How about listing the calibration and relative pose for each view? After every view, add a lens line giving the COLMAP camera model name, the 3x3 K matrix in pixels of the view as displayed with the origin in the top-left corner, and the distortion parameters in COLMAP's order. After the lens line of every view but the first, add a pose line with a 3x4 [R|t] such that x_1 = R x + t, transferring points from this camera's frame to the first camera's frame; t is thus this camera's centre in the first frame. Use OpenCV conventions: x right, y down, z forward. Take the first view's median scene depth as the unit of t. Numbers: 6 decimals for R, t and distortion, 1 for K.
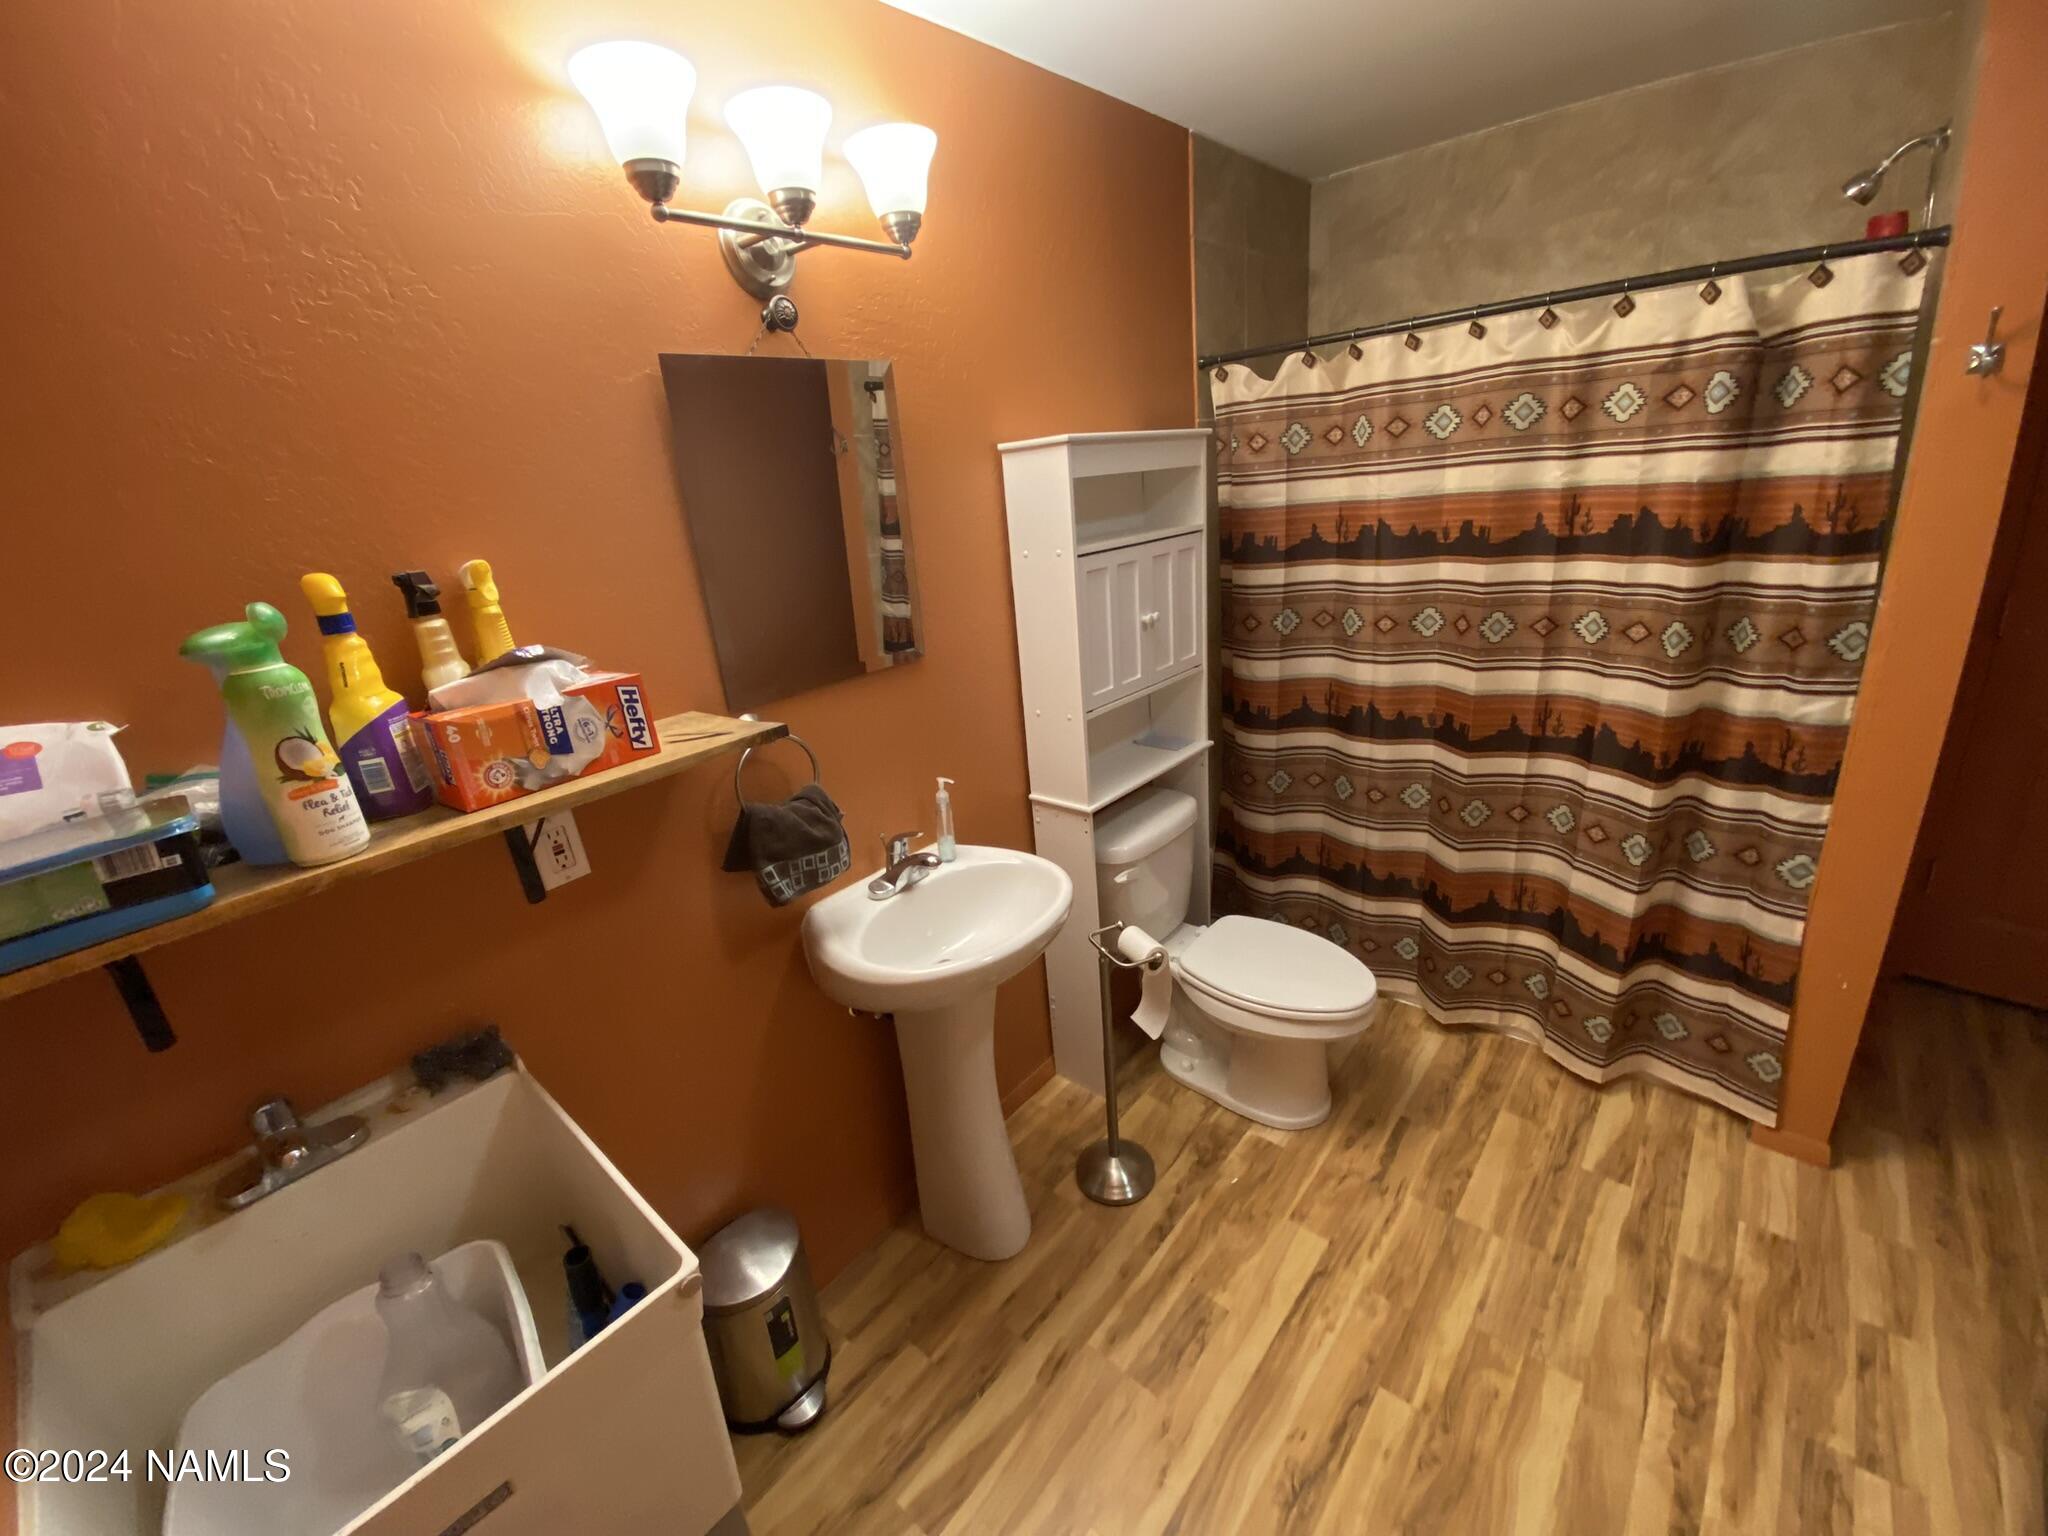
lens RADIAL K [[842.8, 0, 1031.3], [0, 842.8, 762.4], [0, 0, 1]] dist [-0.018946, -0.000318]
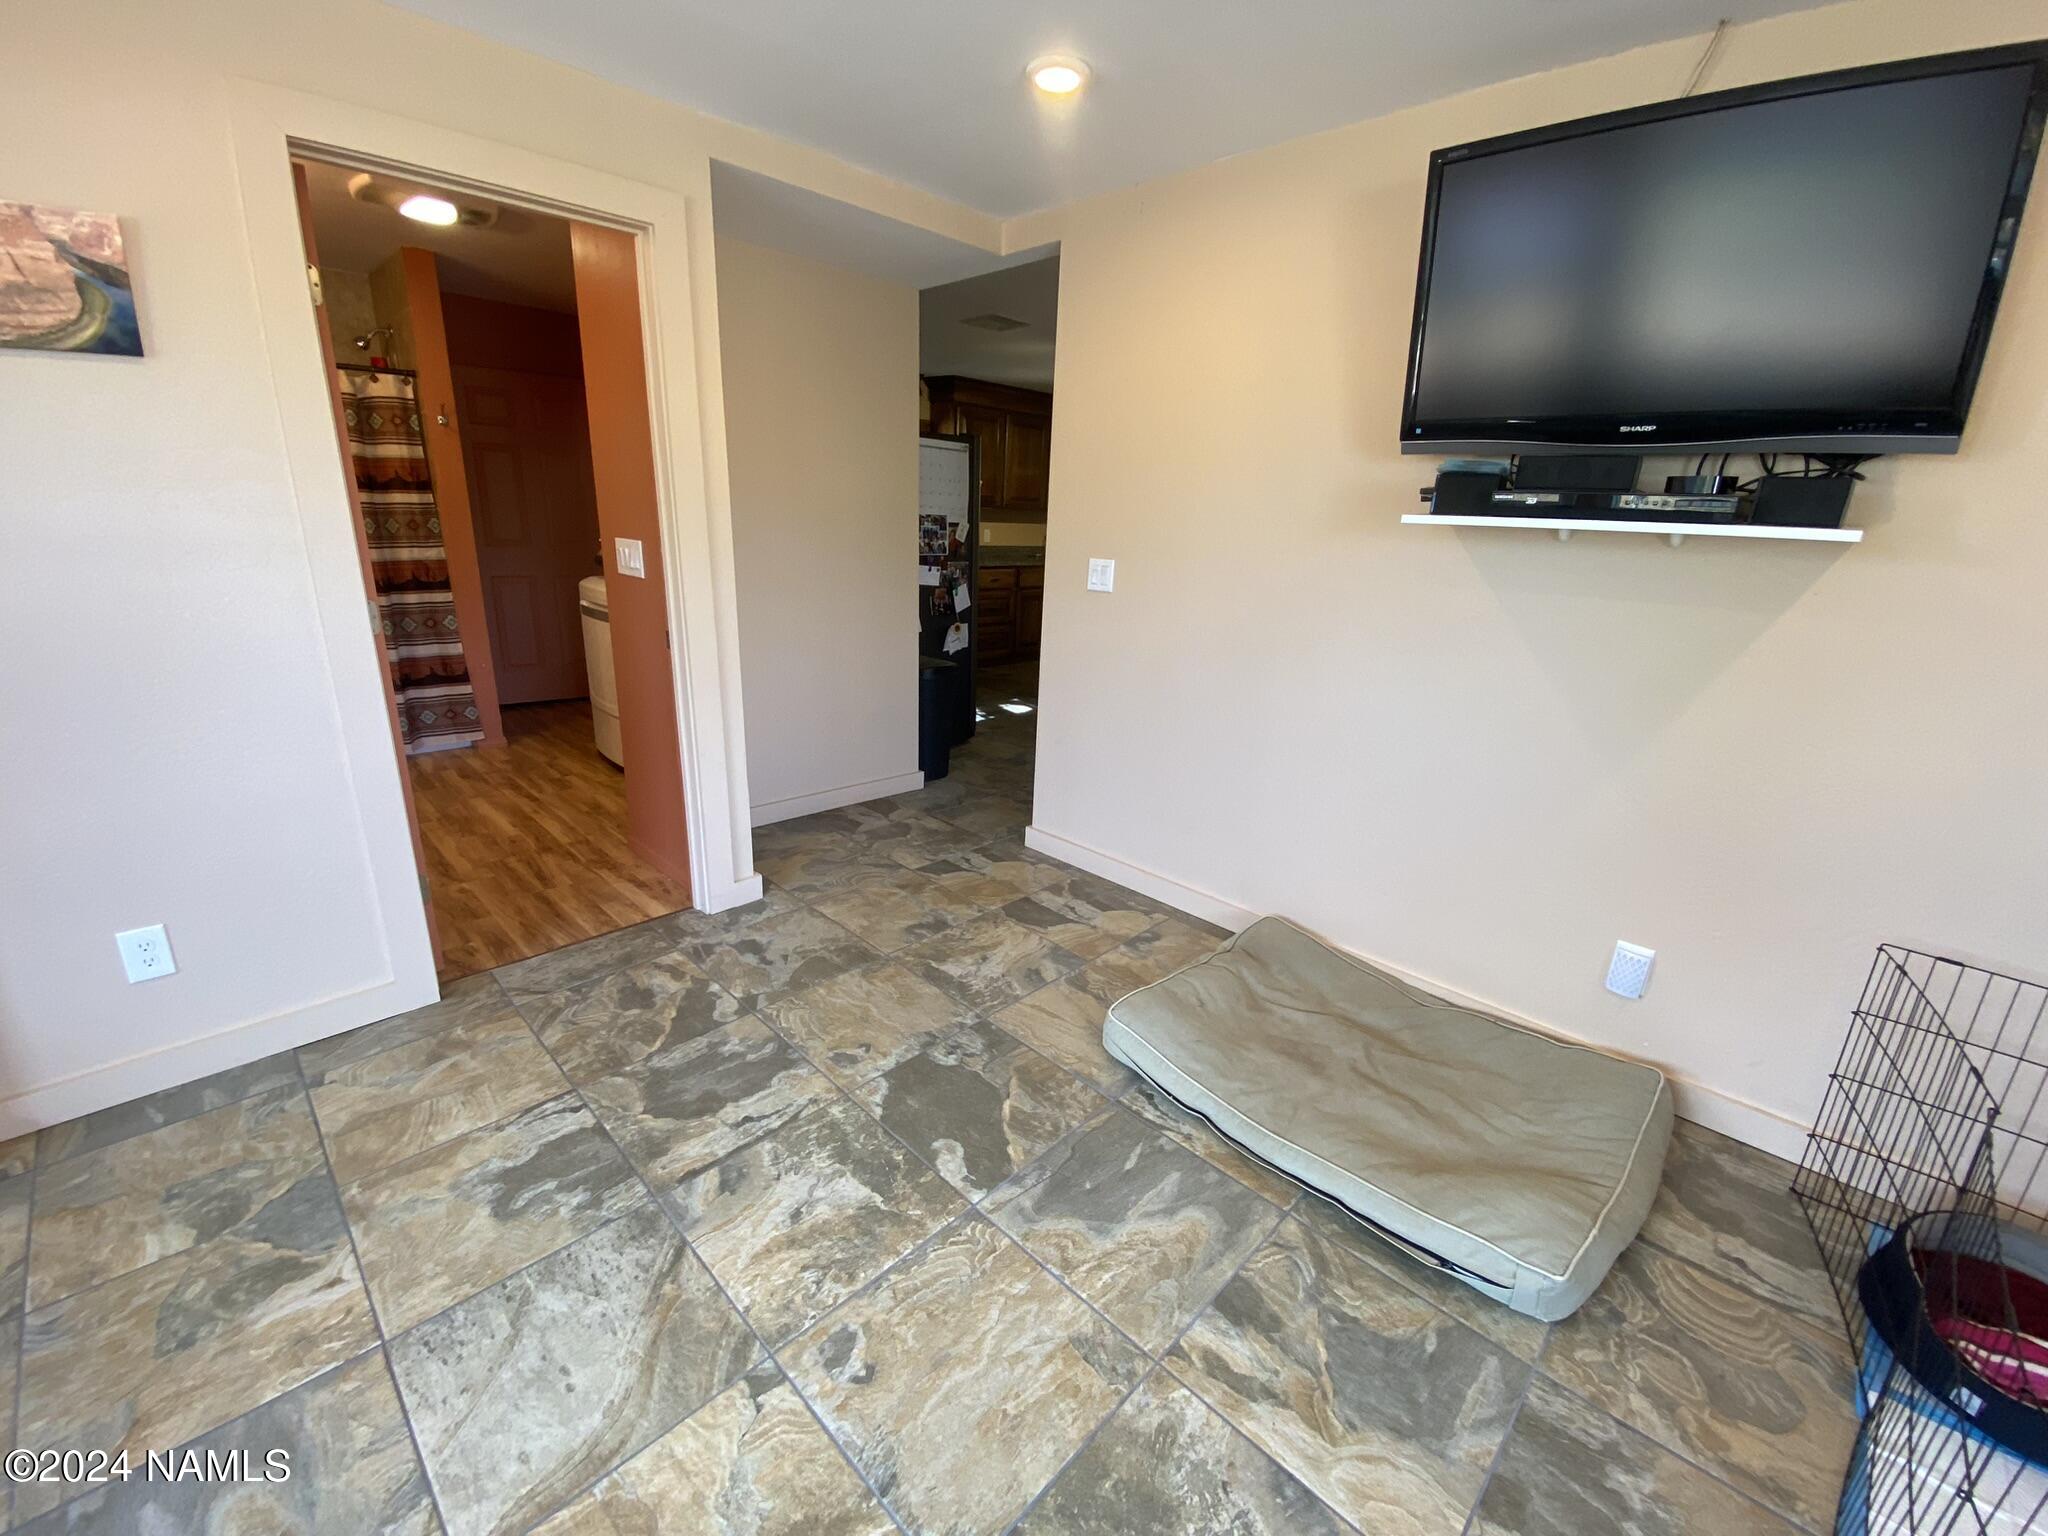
lens RADIAL K [[842.8, 0, 1026.6], [0, 842.8, 756.1], [0, 0, 1]] dist [-0.018946, -0.000318]
pose [[0.057258, -0.198344, 0.978459, -1.551686], [0.291468, 0.940690, 0.173632, 0.606357], [-0.954865, 0.275247, 0.111673, -0.831283]]
